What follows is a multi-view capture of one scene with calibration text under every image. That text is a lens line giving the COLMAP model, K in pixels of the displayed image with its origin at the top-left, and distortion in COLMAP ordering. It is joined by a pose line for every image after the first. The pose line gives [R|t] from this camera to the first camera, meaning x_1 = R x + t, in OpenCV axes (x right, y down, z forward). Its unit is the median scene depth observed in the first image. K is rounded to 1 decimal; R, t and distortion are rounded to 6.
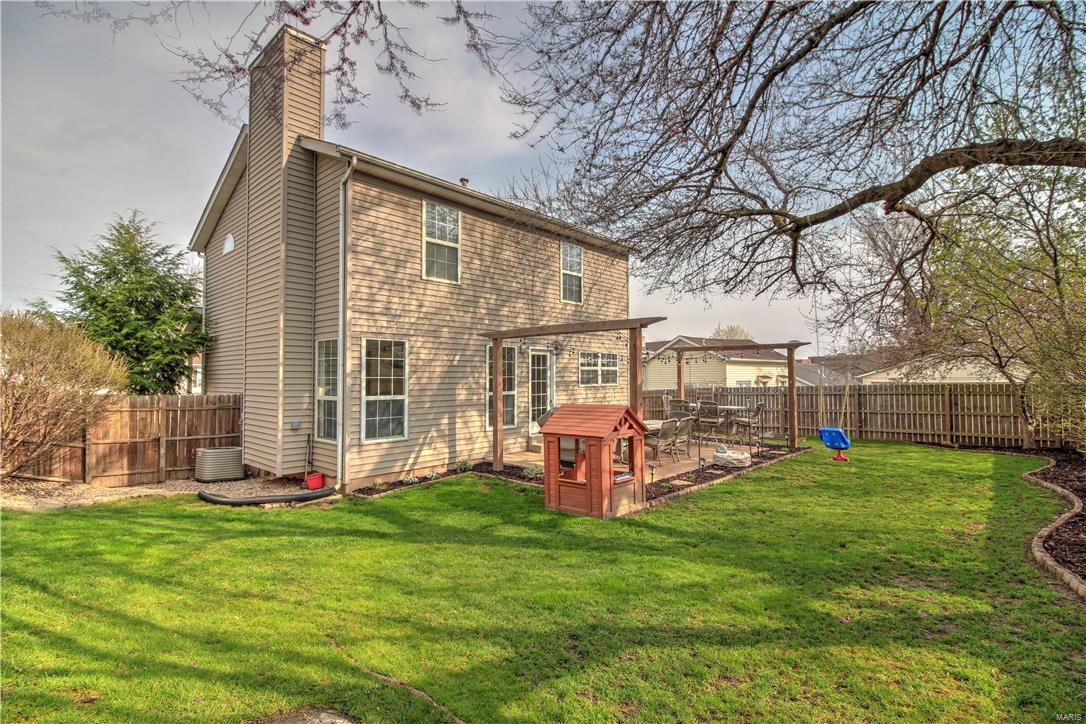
lens RADIAL K [[513.3, 0, 543.0], [0, 513.3, 362.0], [0, 0, 1]] dist [0.000062, 0.000016]
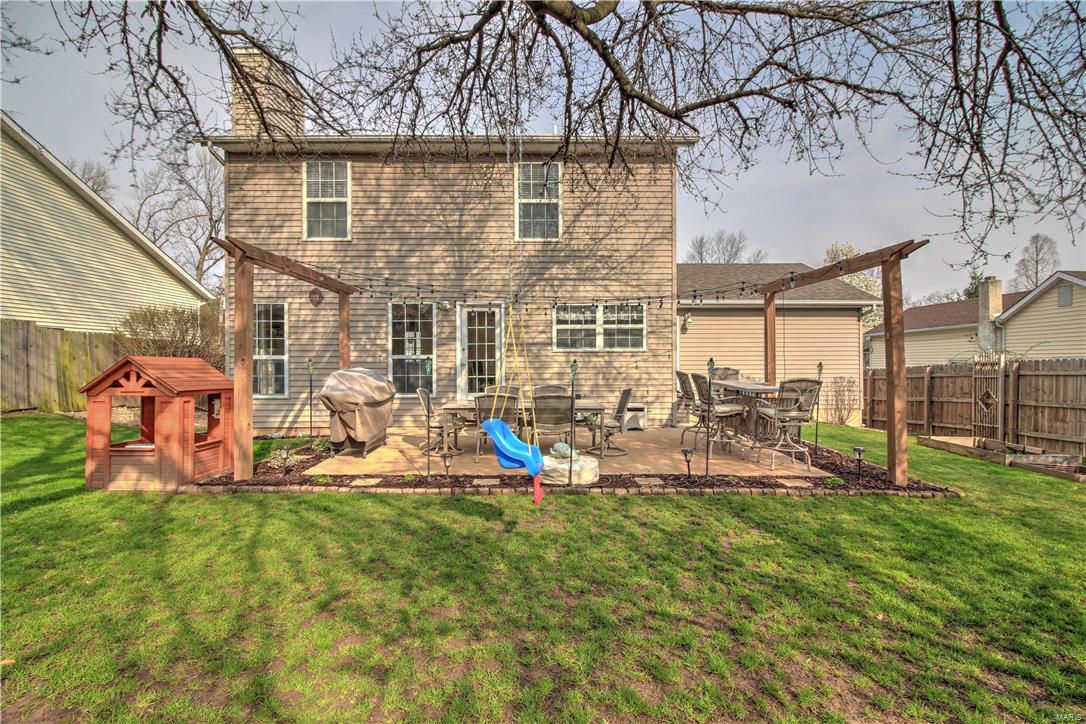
lens RADIAL K [[533.9, 0, 543.0], [0, 533.9, 362.0], [0, 0, 1]] dist [0.000722, -0.000002]
pose [[0.687123, 0.006233, -0.726515, 0.766092], [0.023355, 0.999257, 0.030661, 0.049254], [0.726166, -0.038036, 0.686467, 0.552463]]
